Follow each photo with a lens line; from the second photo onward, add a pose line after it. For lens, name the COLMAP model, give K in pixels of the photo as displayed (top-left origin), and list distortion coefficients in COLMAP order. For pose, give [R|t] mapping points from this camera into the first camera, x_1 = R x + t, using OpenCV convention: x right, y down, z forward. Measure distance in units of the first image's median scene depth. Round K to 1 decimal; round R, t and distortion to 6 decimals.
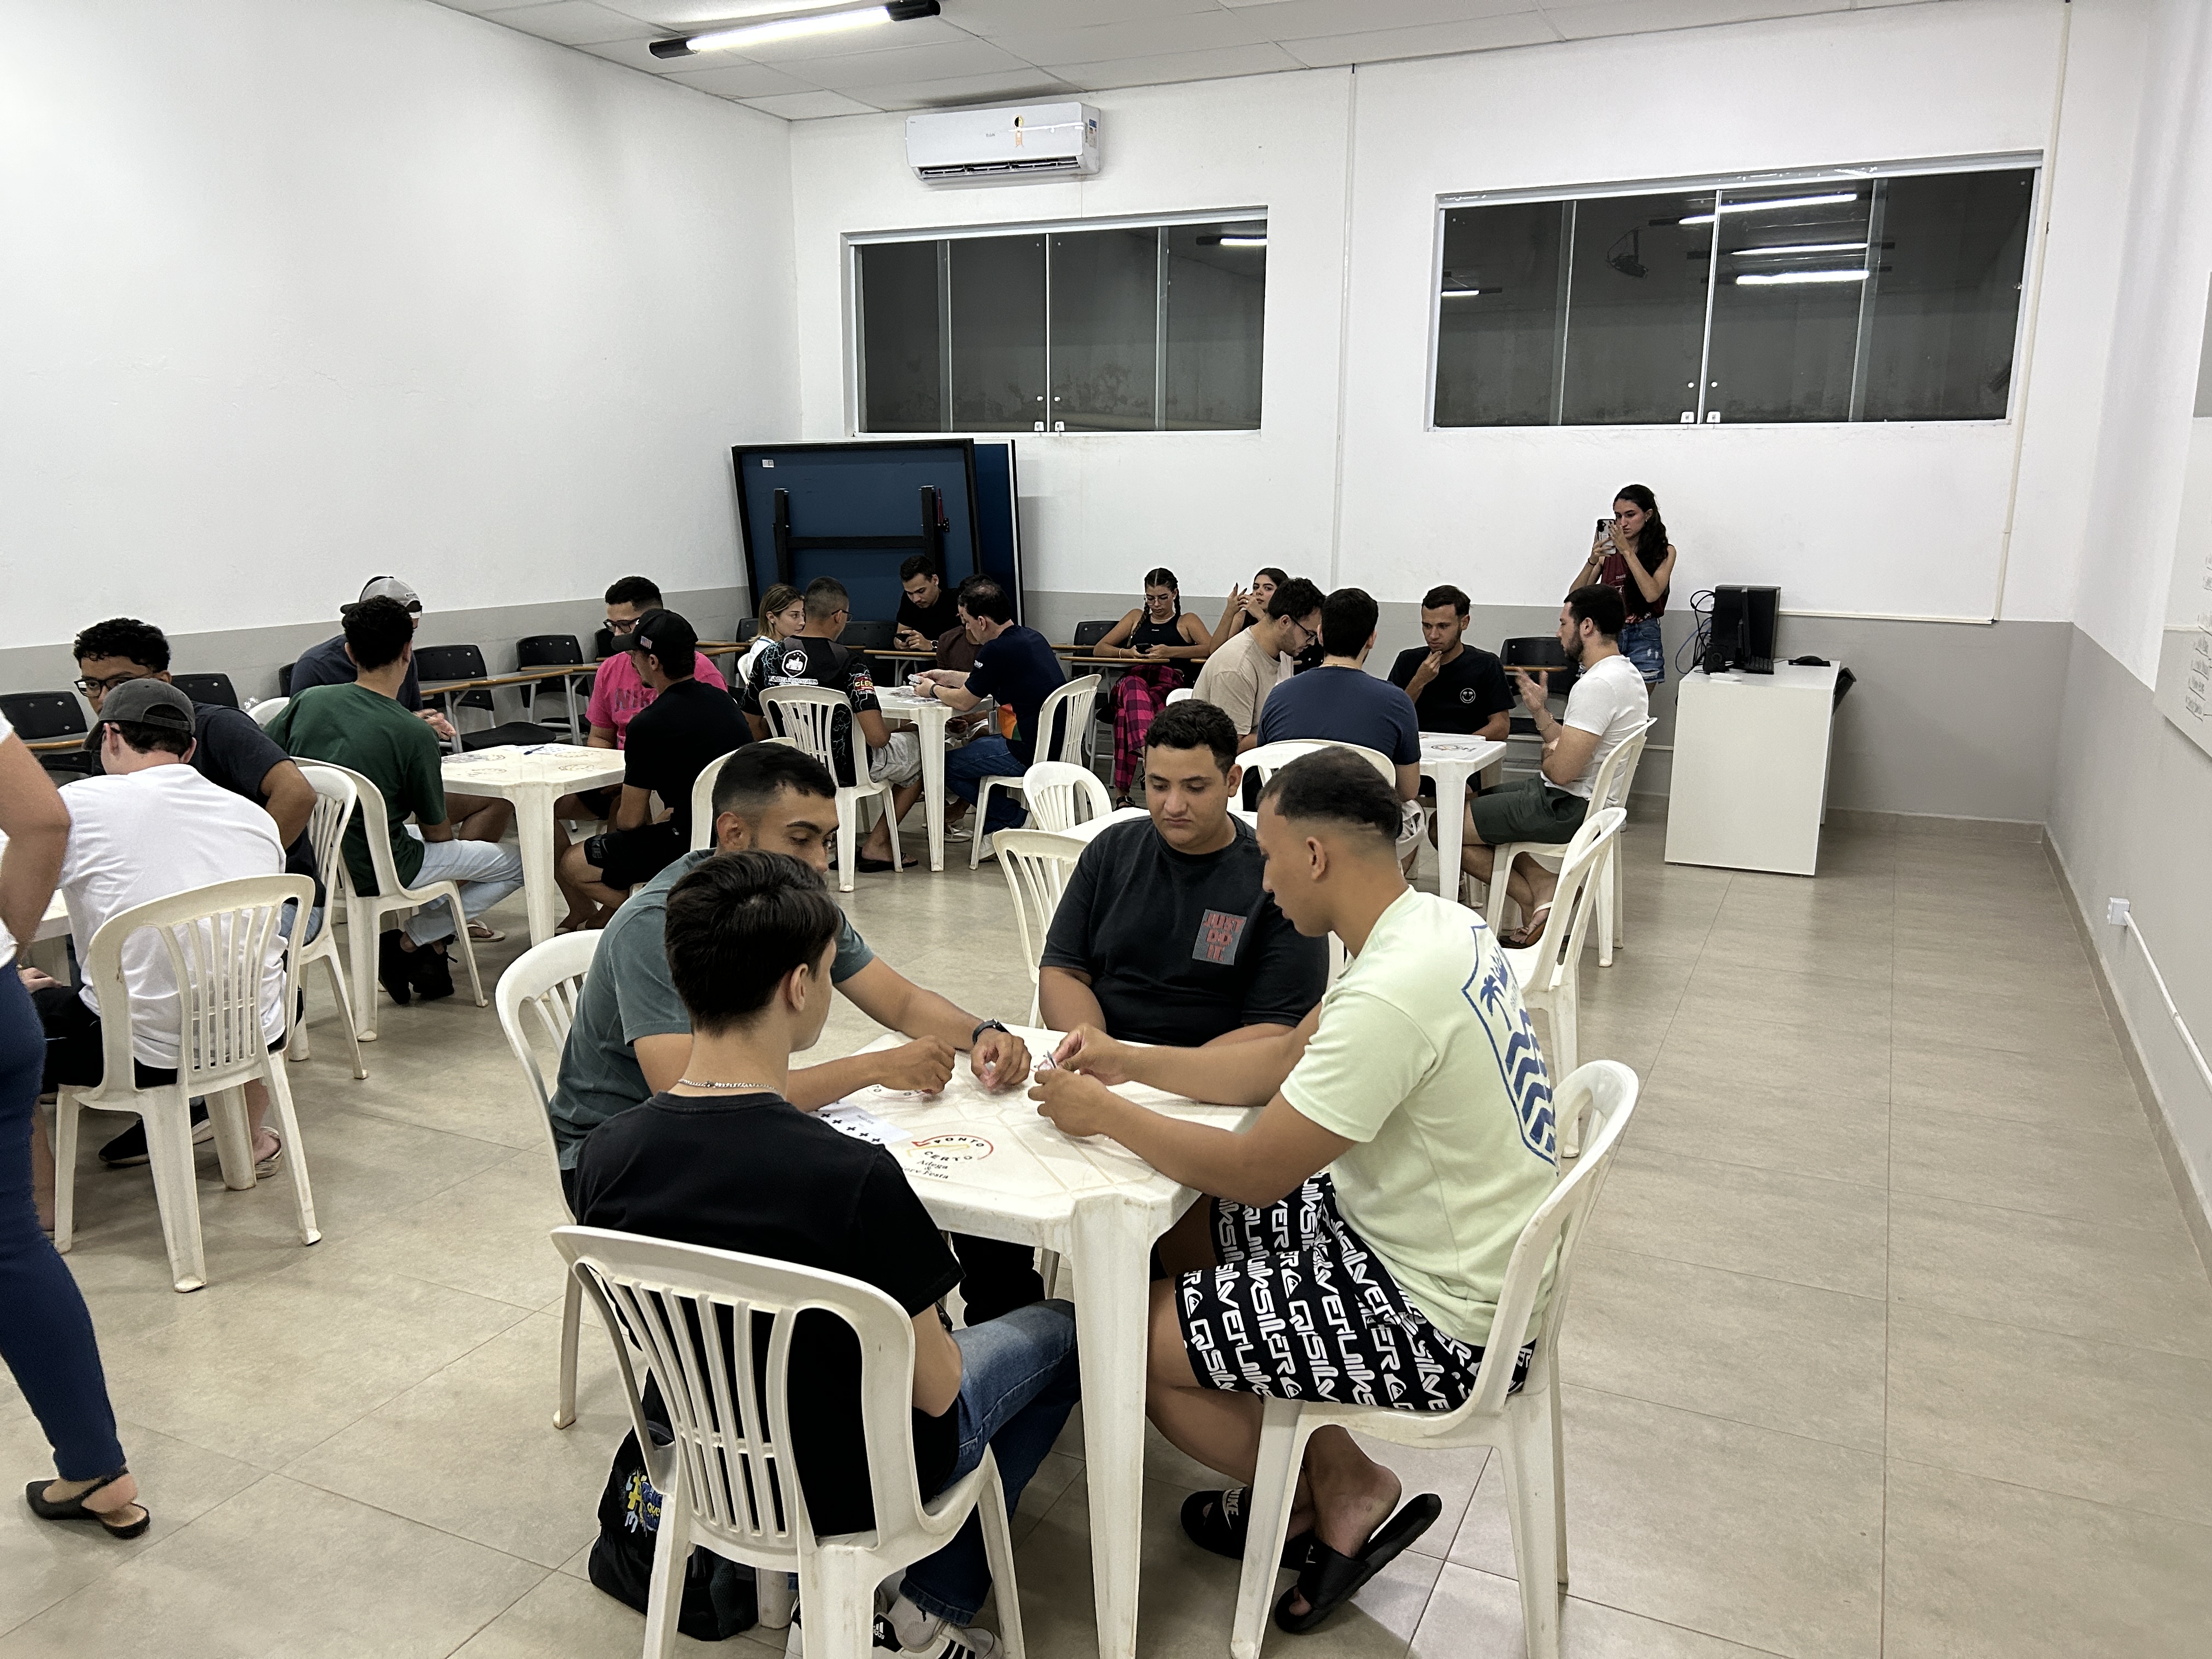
lens RADIAL K [[1687.1, 0, 1097.2], [0, 1687.1, 828.8], [0, 0, 1]] dist [0.047972, -0.006351]
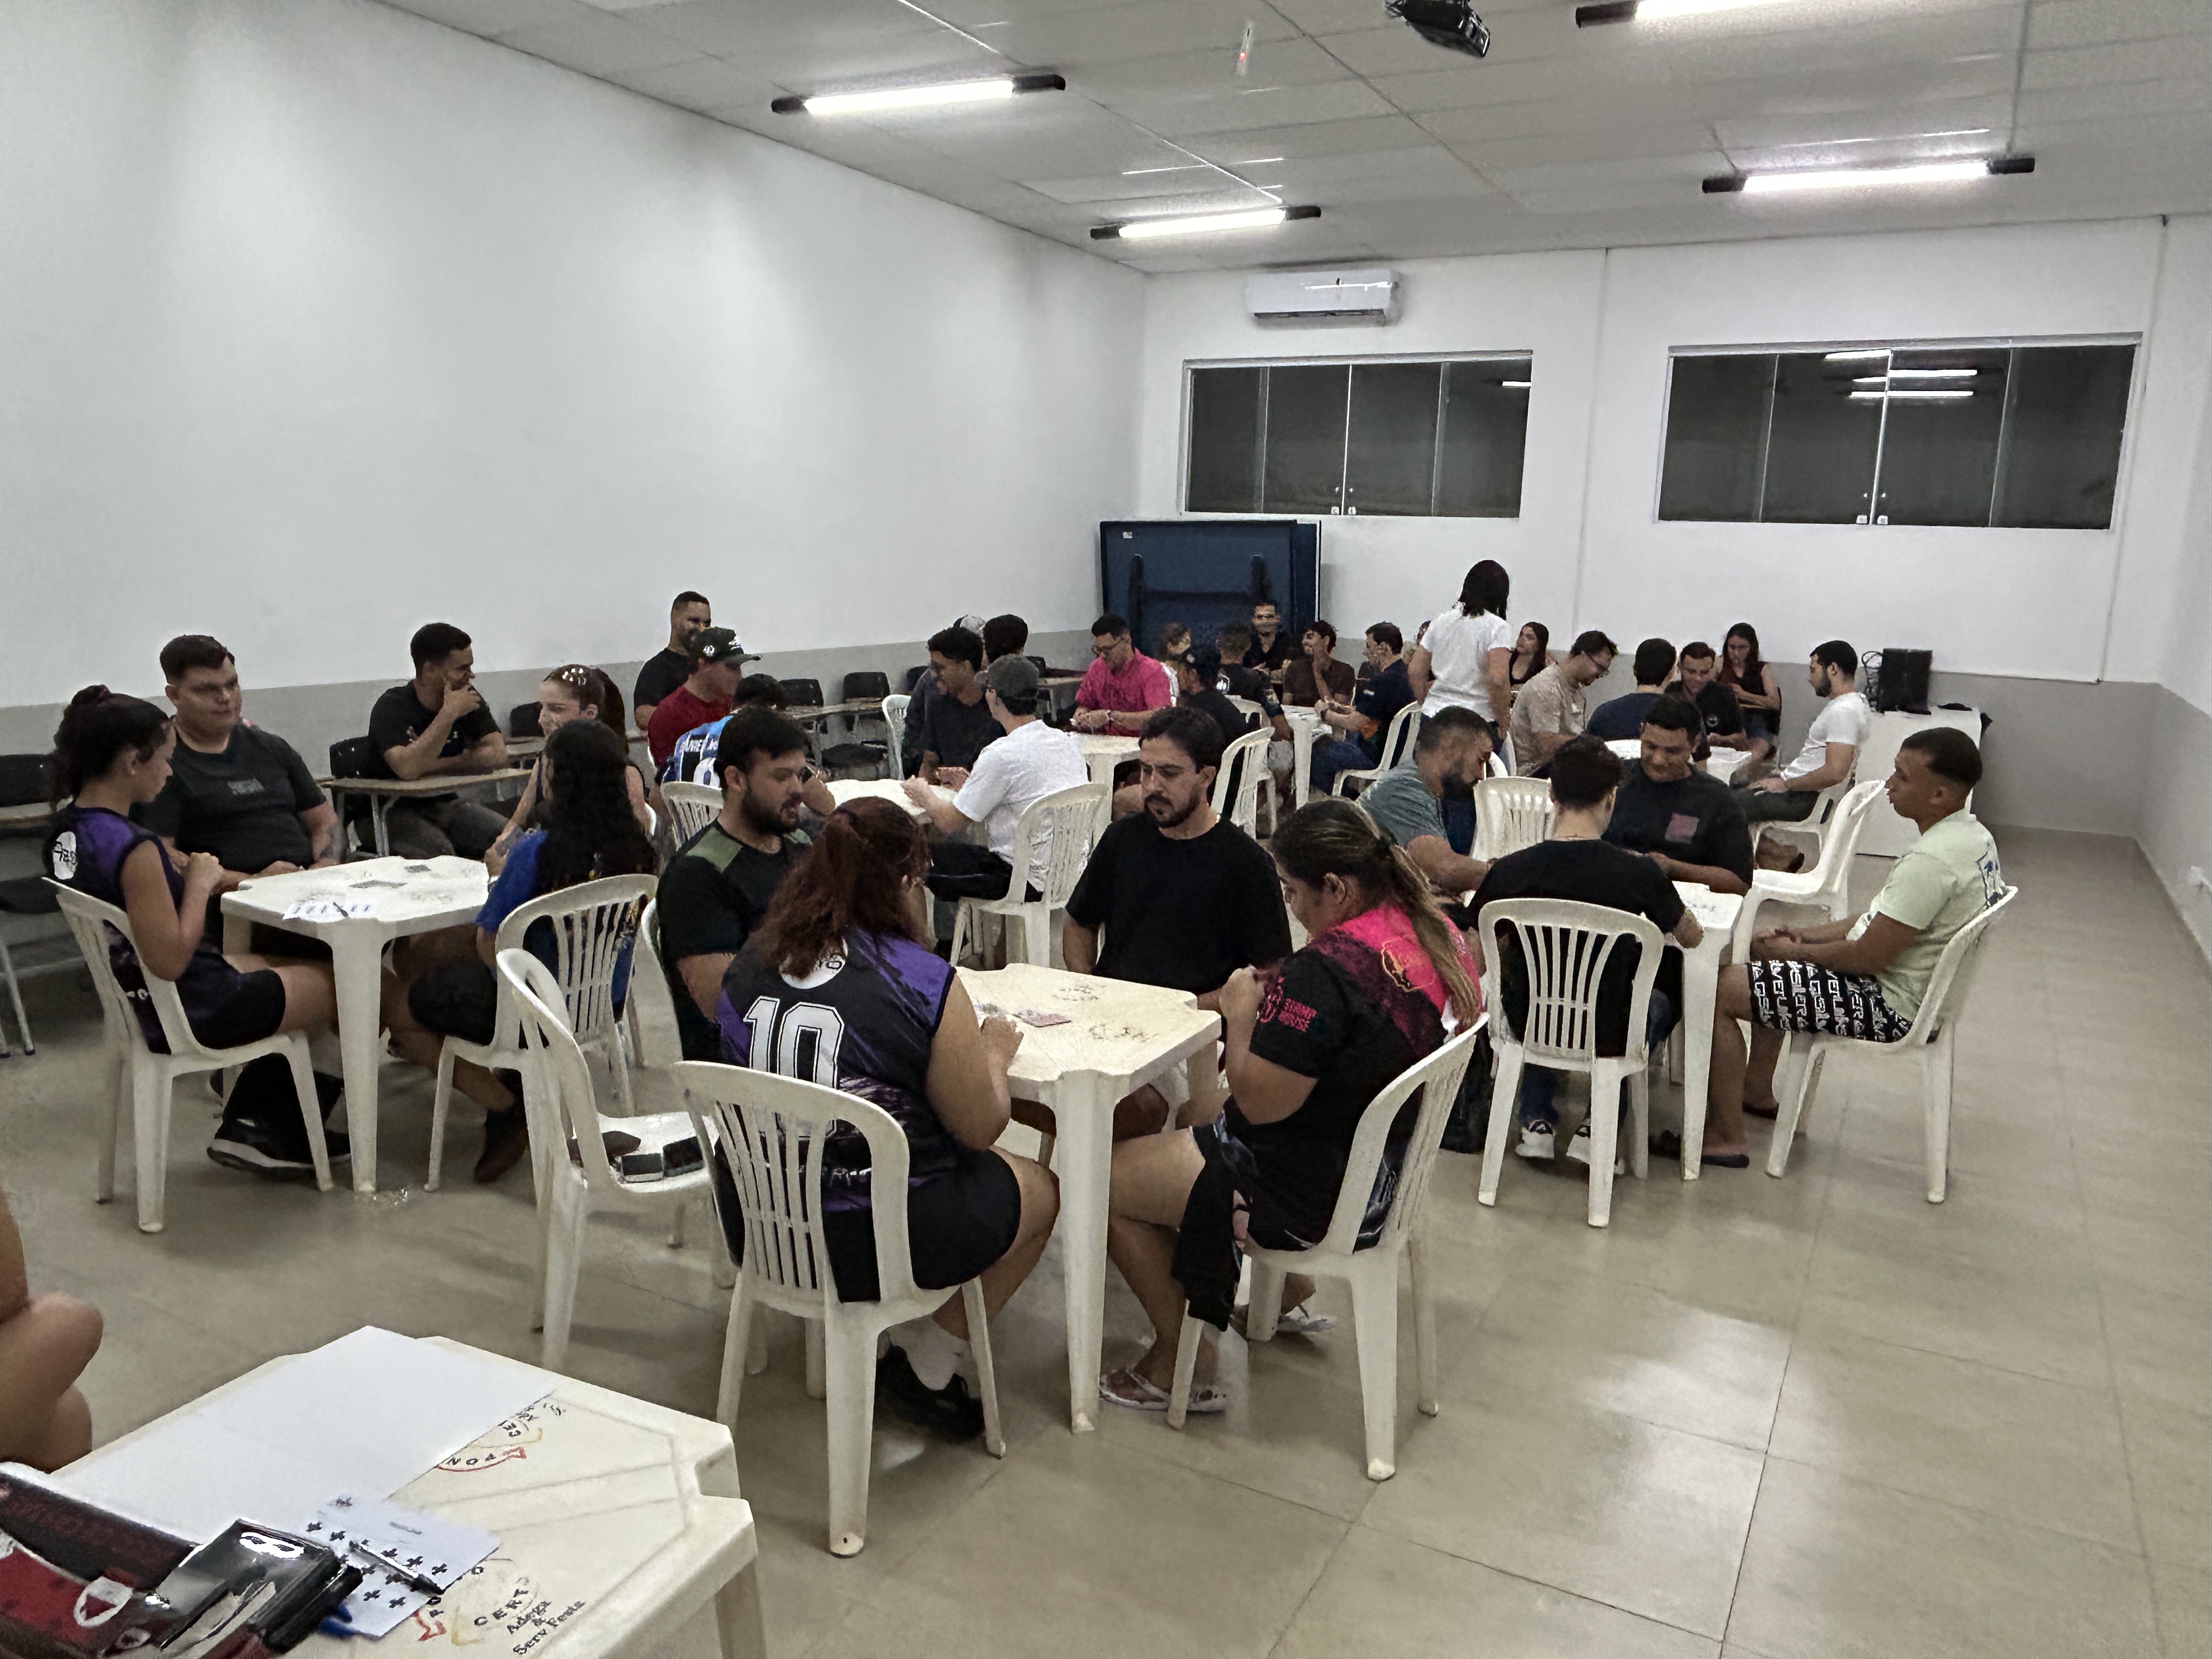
lens RADIAL K [[1572.7, 0, 1108.6], [0, 1572.7, 832.5], [0, 0, 1]] dist [0.002680, 0.000515]
pose [[0.998348, 0.034696, -0.045792, -0.157007], [-0.036071, 0.998913, -0.029538, 0.051955], [0.044717, 0.031141, 0.998514, -0.212499]]
